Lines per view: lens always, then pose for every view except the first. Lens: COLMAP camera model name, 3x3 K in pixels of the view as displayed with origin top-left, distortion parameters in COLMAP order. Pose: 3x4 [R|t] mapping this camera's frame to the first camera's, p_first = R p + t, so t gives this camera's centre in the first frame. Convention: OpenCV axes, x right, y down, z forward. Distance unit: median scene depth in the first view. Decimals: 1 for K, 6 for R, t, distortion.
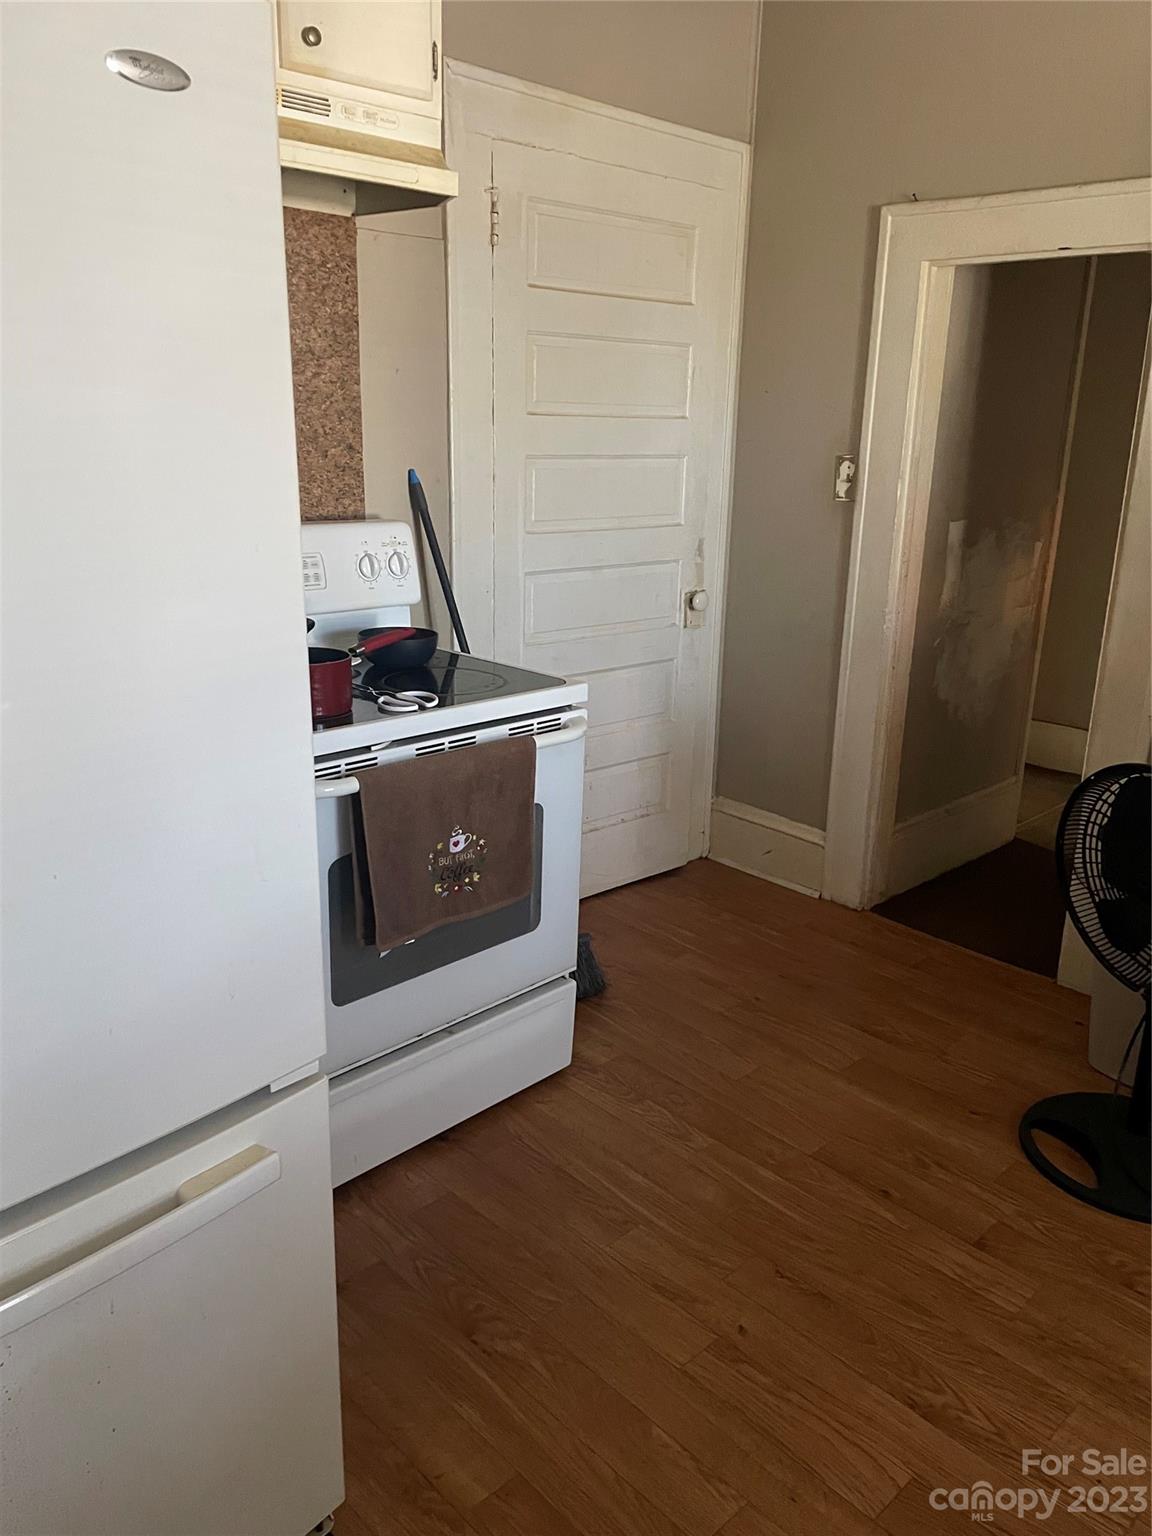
lens RADIAL K [[1167.6, 0, 577.8], [0, 1167.6, 763.6], [0, 0, 1]] dist [-0.007243, -0.005638]
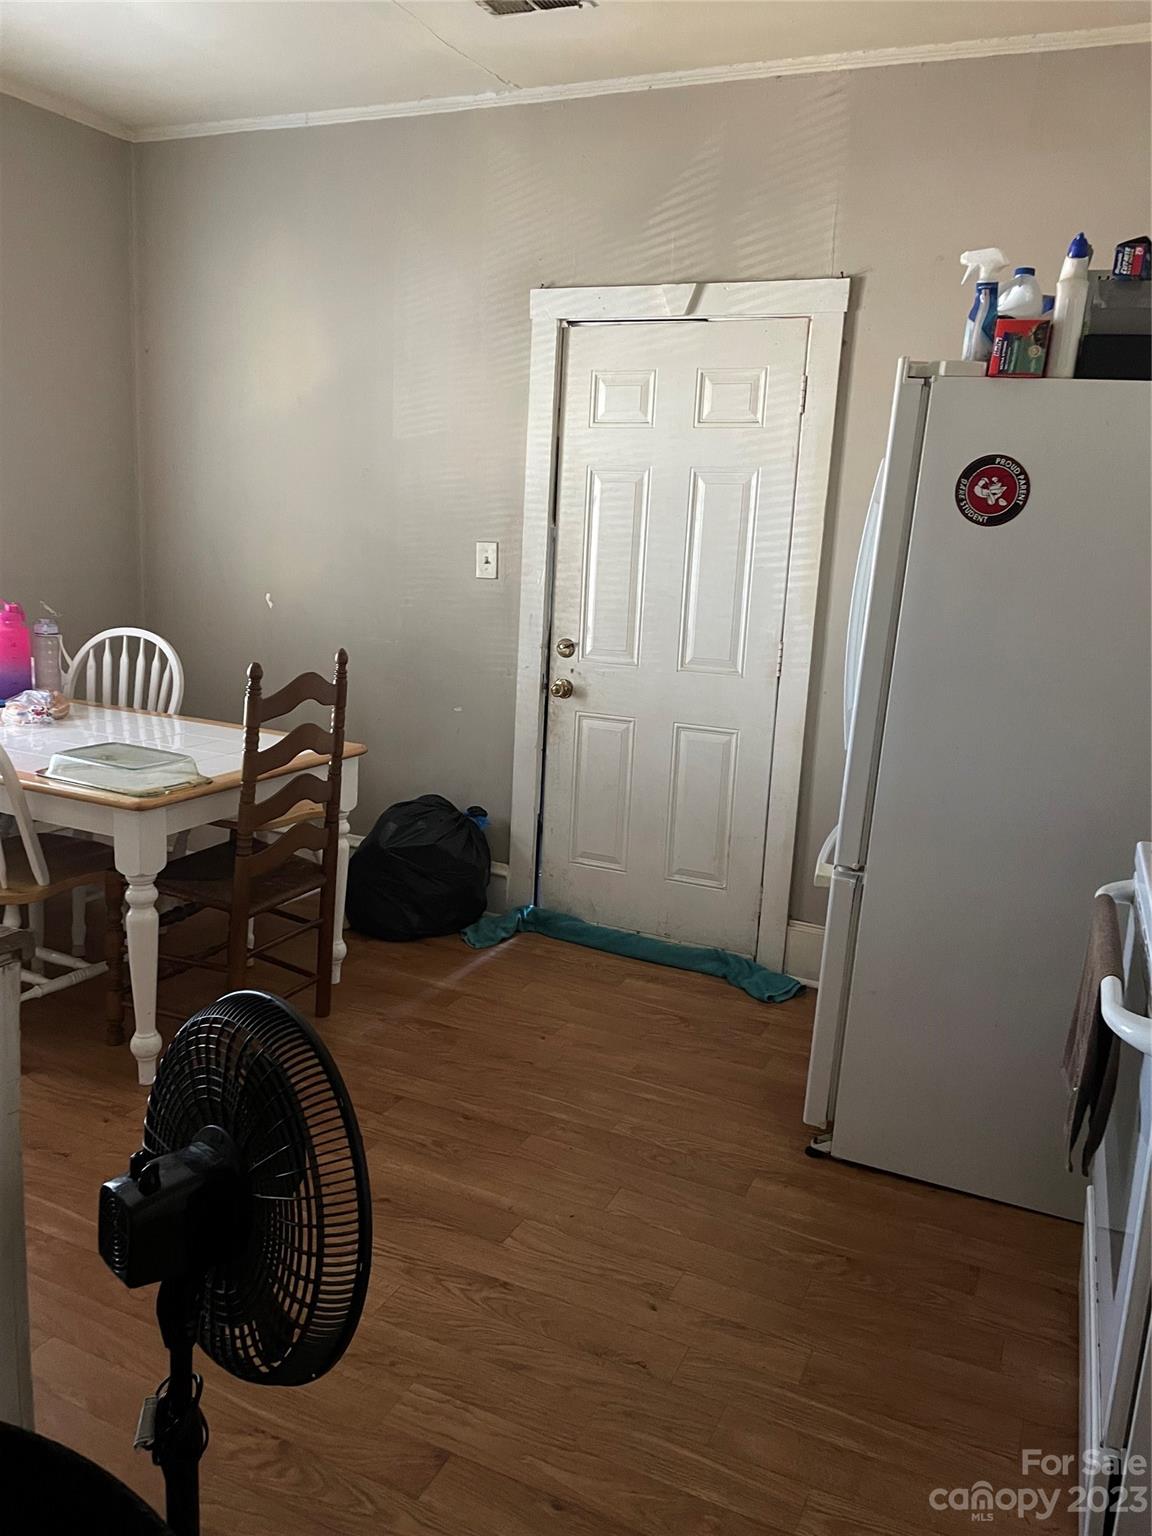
lens RADIAL K [[1167.6, 0, 576.9], [0, 1167.6, 767.0], [0, 0, 1]] dist [-0.007243, -0.005638]
pose [[-0.924943, -0.005018, -0.380074, 0.613749], [-0.184615, 0.879984, 0.437659, -0.440923], [0.332262, 0.474977, -0.814861, 1.572136]]
